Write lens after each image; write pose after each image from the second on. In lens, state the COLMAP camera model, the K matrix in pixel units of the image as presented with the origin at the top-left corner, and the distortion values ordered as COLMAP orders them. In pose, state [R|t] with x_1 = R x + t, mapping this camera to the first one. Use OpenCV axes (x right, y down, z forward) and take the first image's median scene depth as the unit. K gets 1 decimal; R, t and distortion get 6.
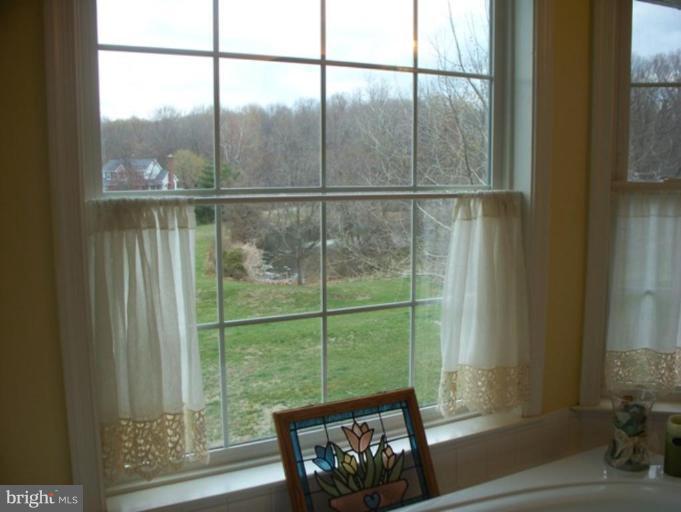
lens RADIAL K [[722.4, 0, 340.5], [0, 722.4, 256.0], [0, 0, 1]] dist [-0.207838, 0.211907]
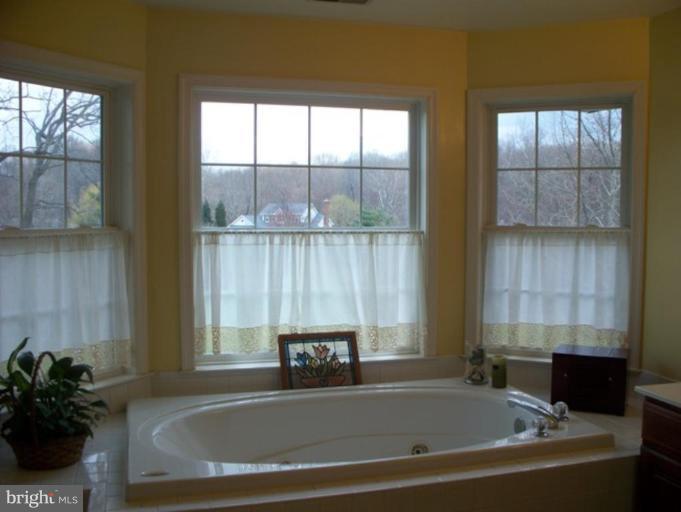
lens RADIAL K [[722.4, 0, 340.5], [0, 722.4, 256.0], [0, 0, 1]] dist [-0.207838, 0.211907]
pose [[0.976053, 0.019214, -0.216683, 0.490196], [-0.032702, 0.997732, -0.058836, 0.098999], [0.215061, 0.064513, 0.974467, -0.929982]]
